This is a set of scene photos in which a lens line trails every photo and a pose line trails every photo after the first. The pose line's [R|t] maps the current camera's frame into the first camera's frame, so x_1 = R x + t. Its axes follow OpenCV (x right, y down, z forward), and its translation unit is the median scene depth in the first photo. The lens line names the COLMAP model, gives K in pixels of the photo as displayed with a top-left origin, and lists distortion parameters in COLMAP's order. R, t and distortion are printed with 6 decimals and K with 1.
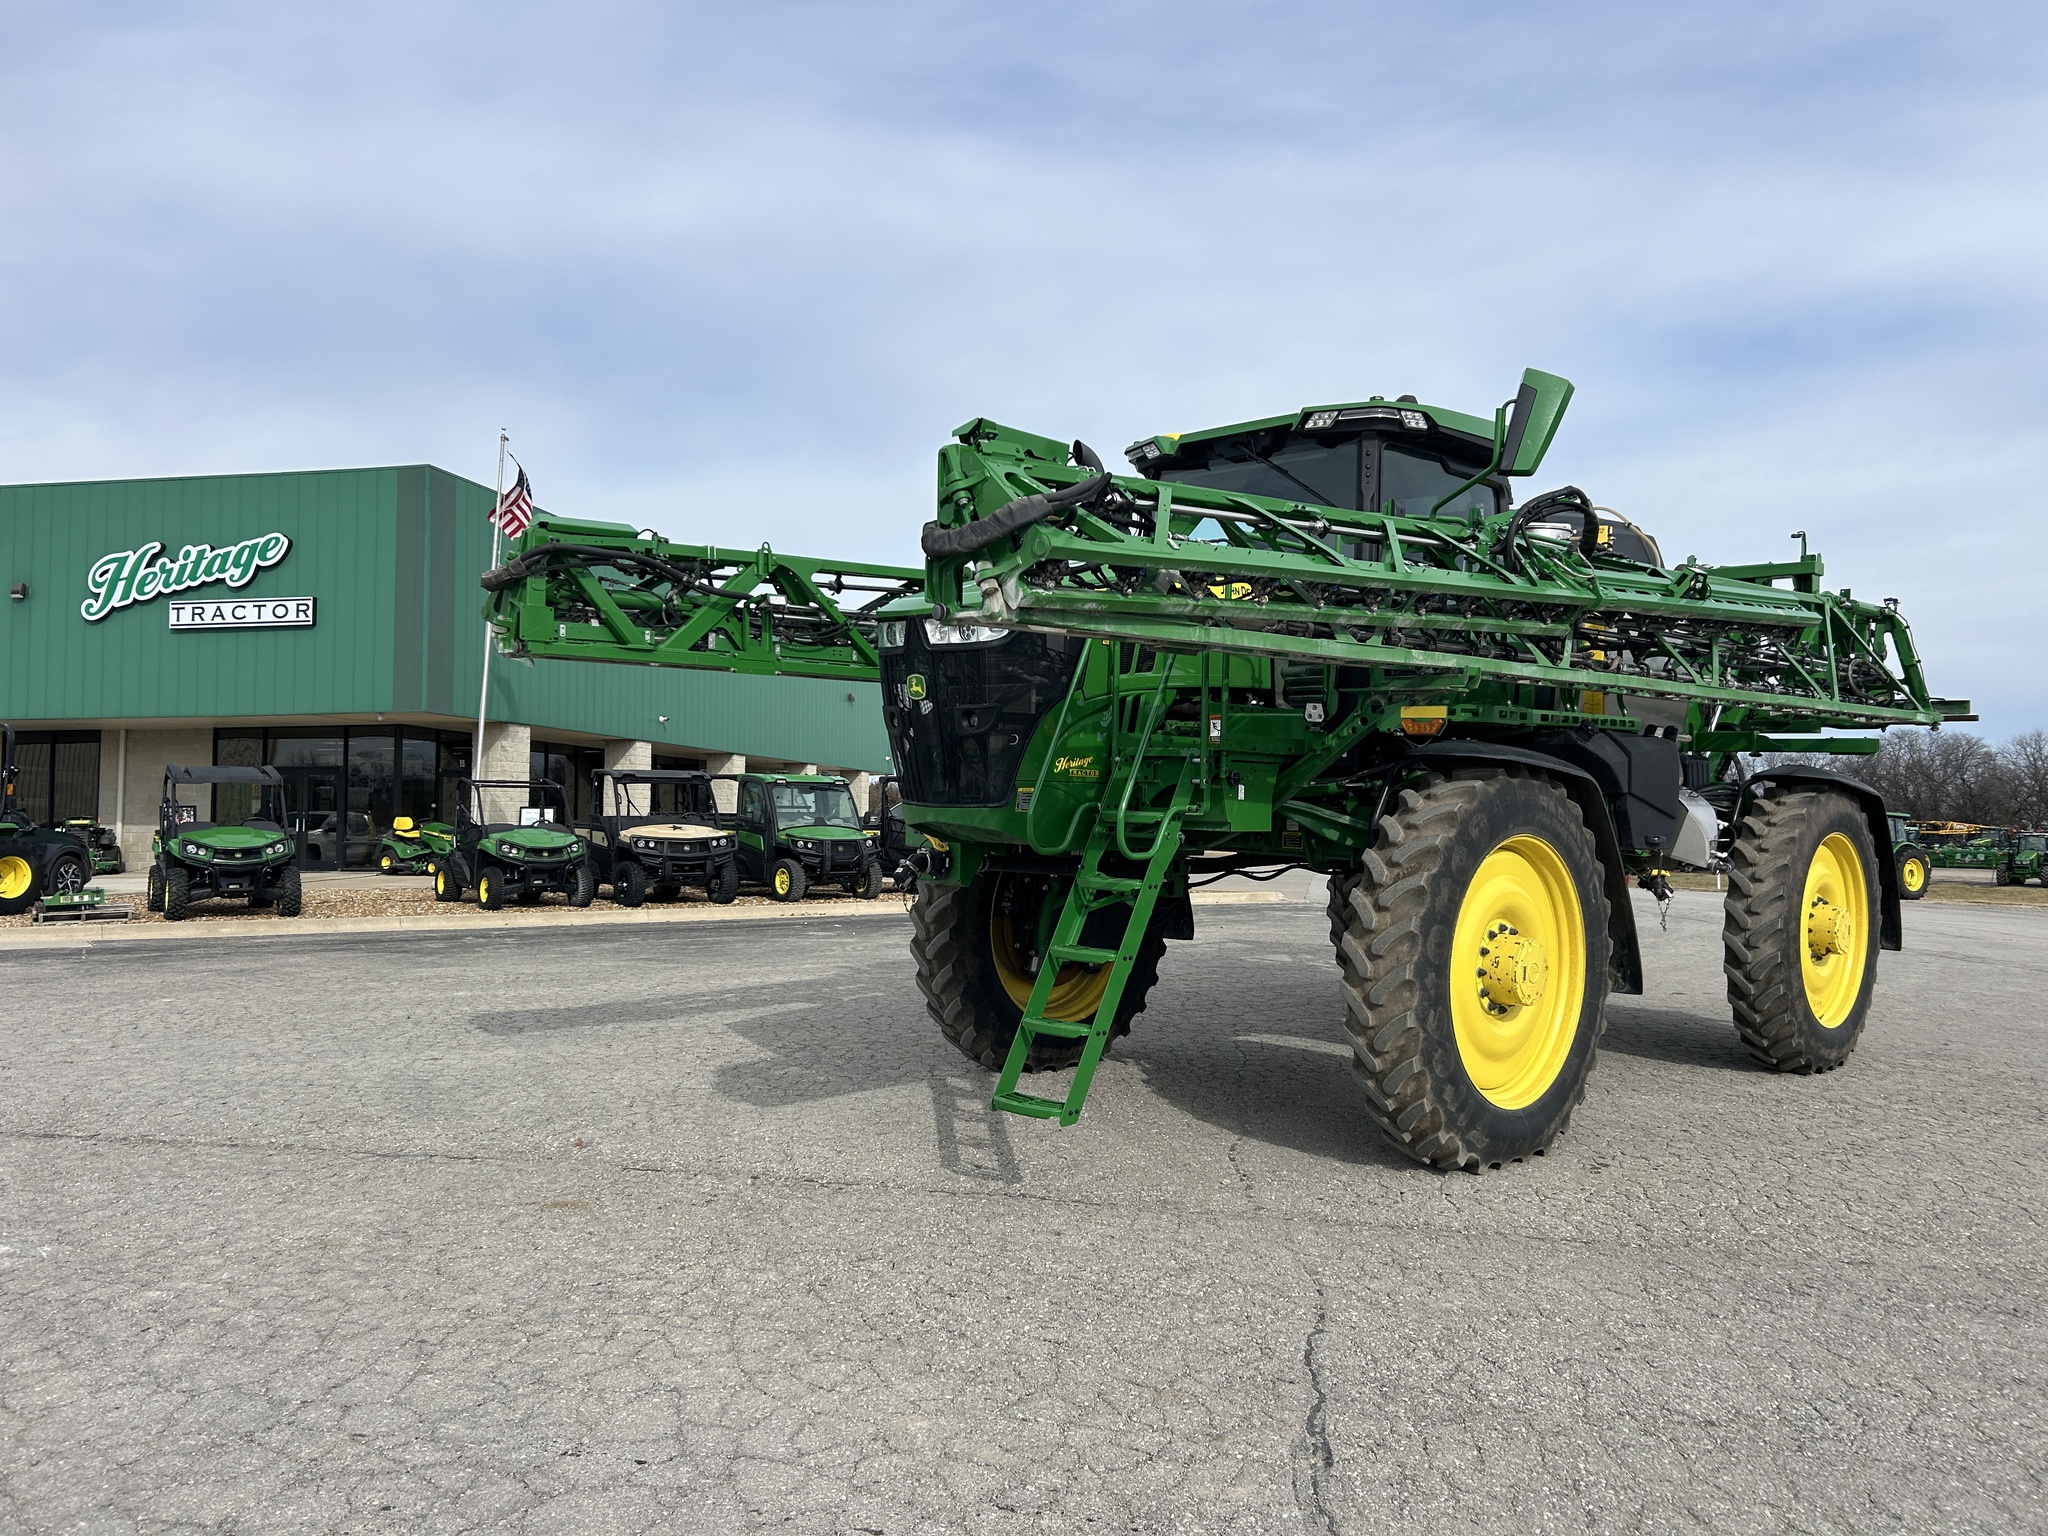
lens RADIAL K [[1549.8, 0, 1047.4], [0, 1549.8, 765.0], [0, 0, 1]] dist [0.061145, -0.065886]
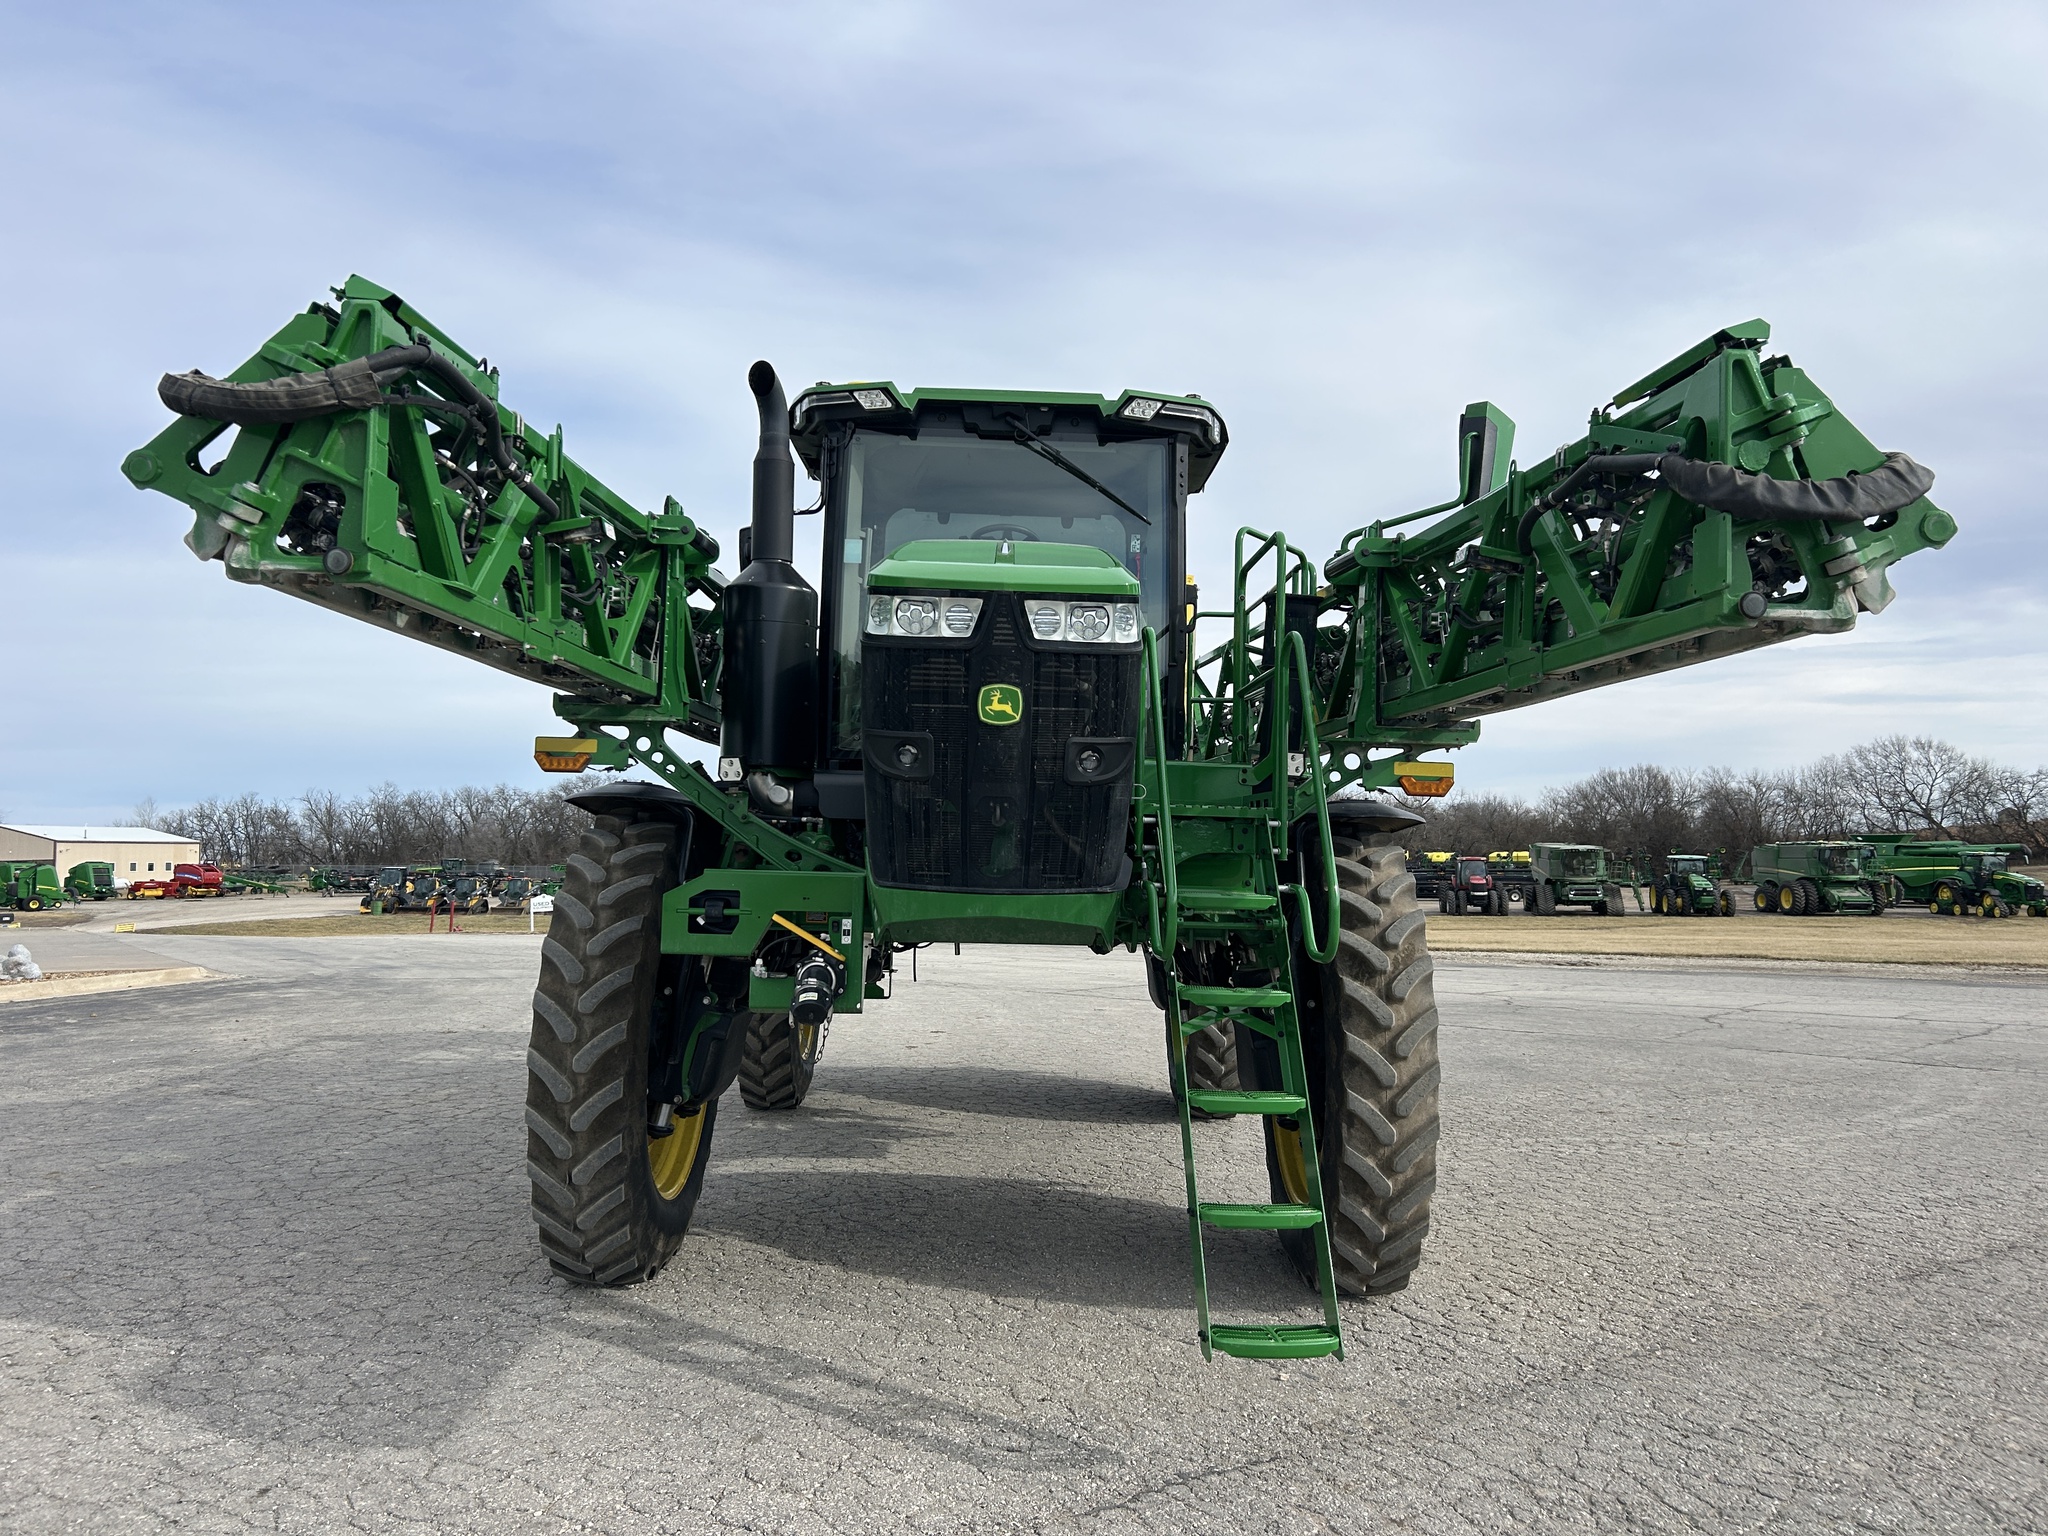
lens RADIAL K [[1549.8, 0, 1047.4], [0, 1549.8, 765.0], [0, 0, 1]] dist [0.061145, -0.065886]
pose [[0.702325, 0.031477, 0.711160, -0.513470], [-0.013396, 0.999429, -0.031006, -0.005846], [-0.711730, 0.012249, 0.702346, 0.525425]]
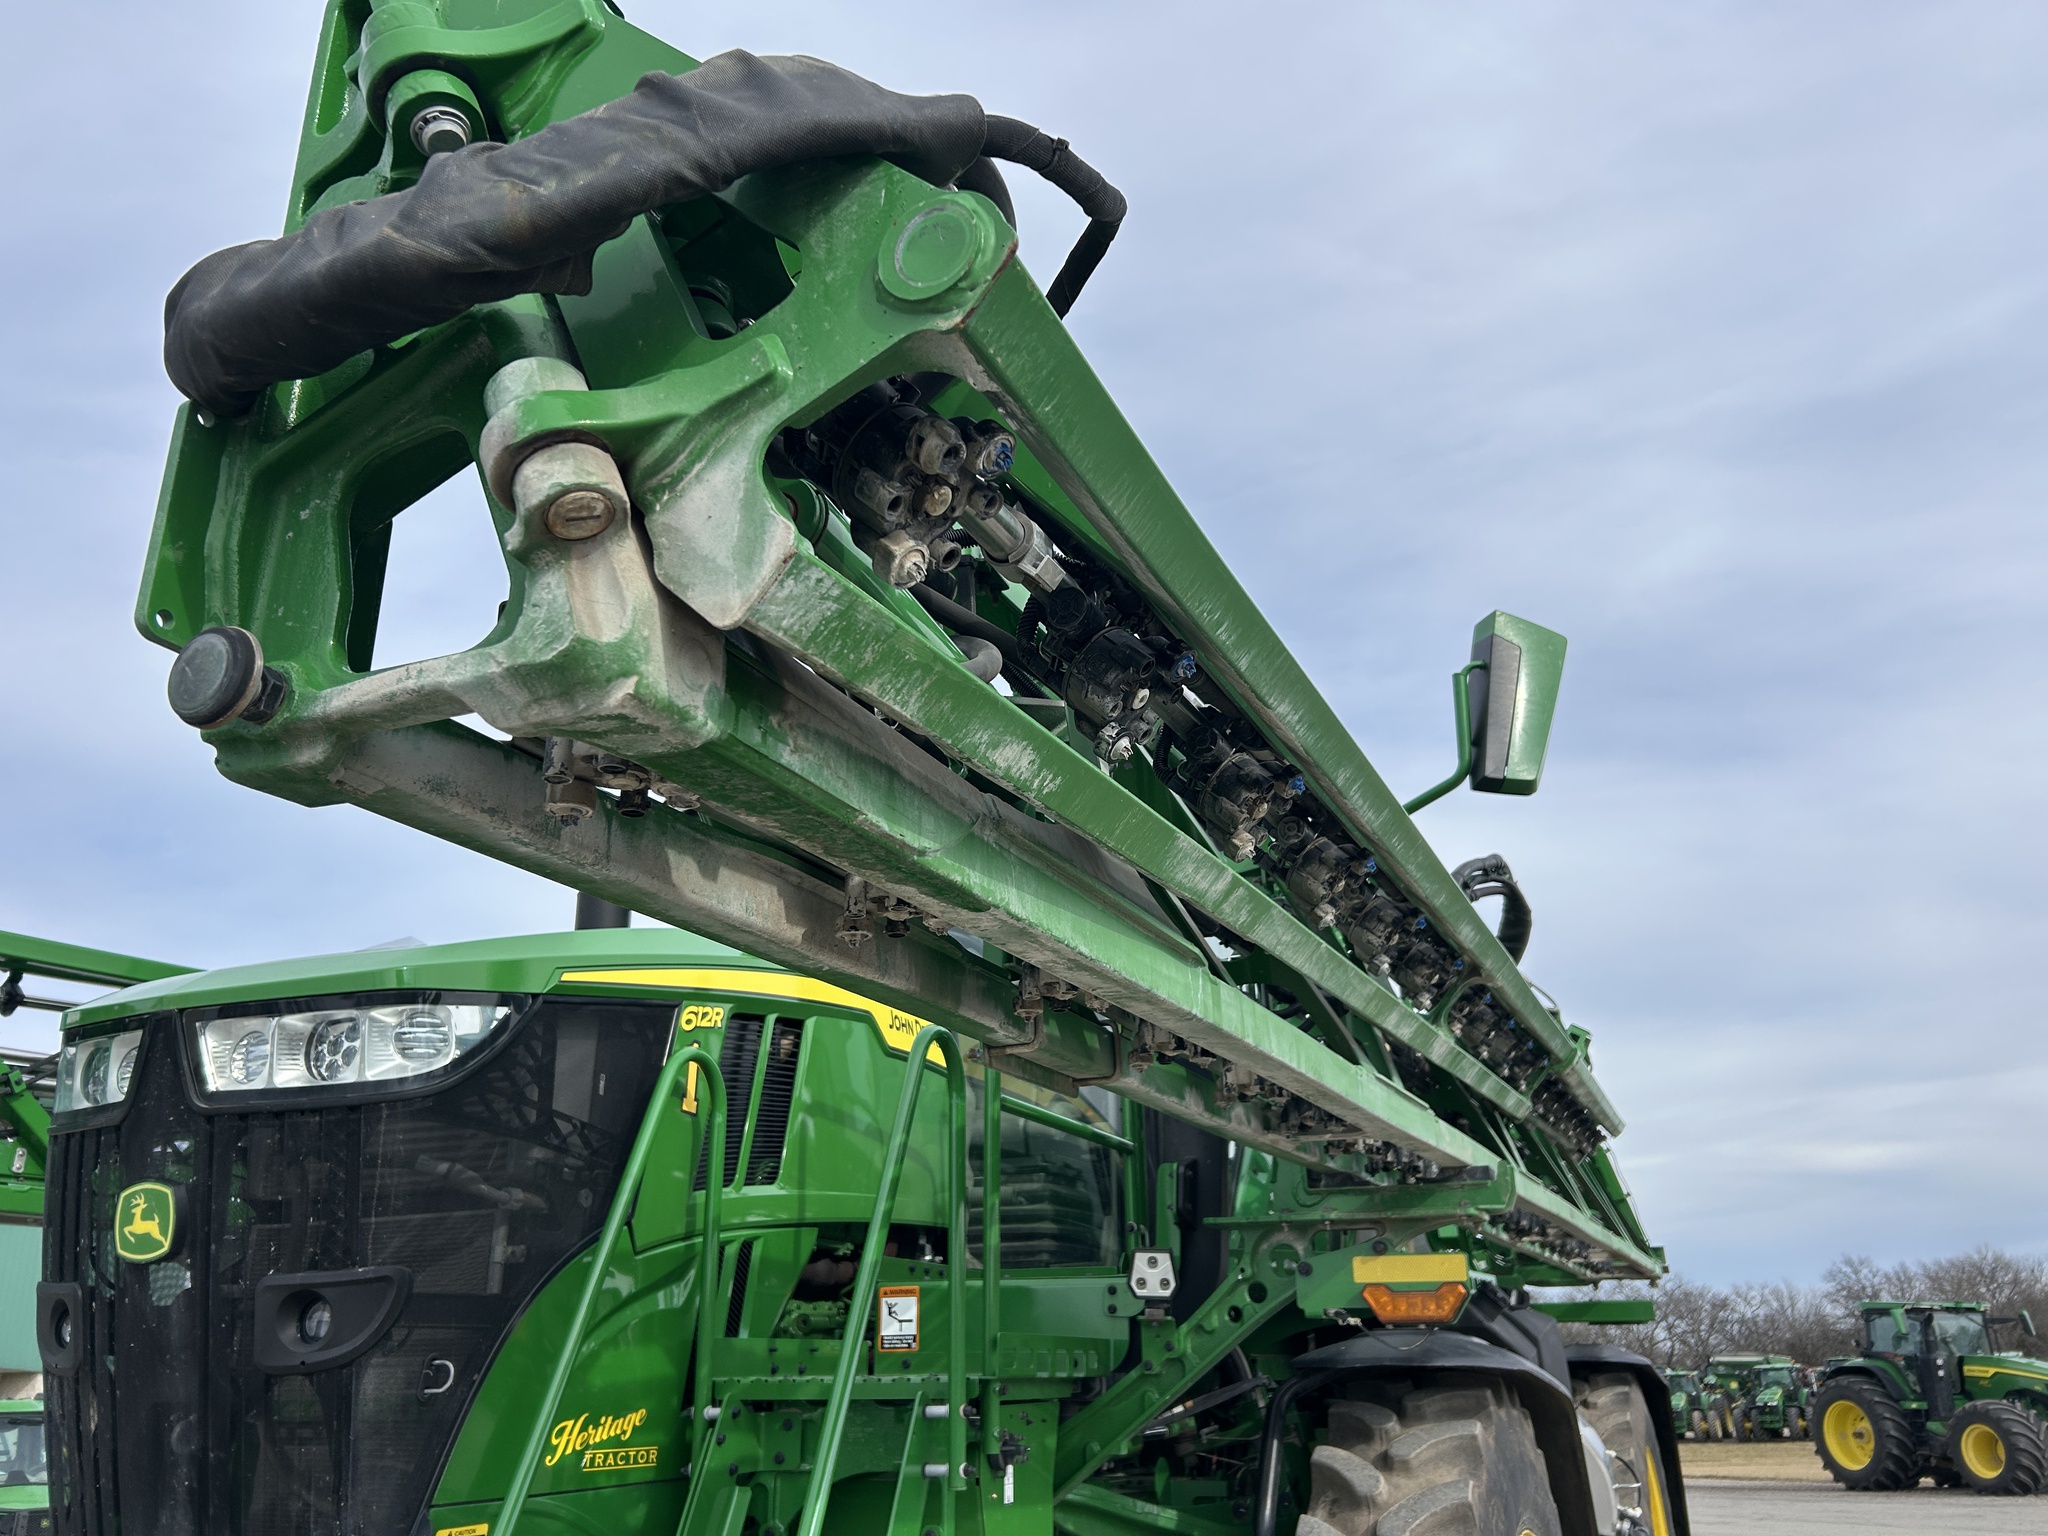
lens RADIAL K [[1549.8, 0, 1047.4], [0, 1549.8, 765.0], [0, 0, 1]] dist [0.061145, -0.065886]
pose [[0.929710, 0.096522, 0.355420, -0.031260], [0.032396, 0.939873, -0.339985, -0.019961], [-0.366865, 0.327602, 0.870682, 0.573732]]
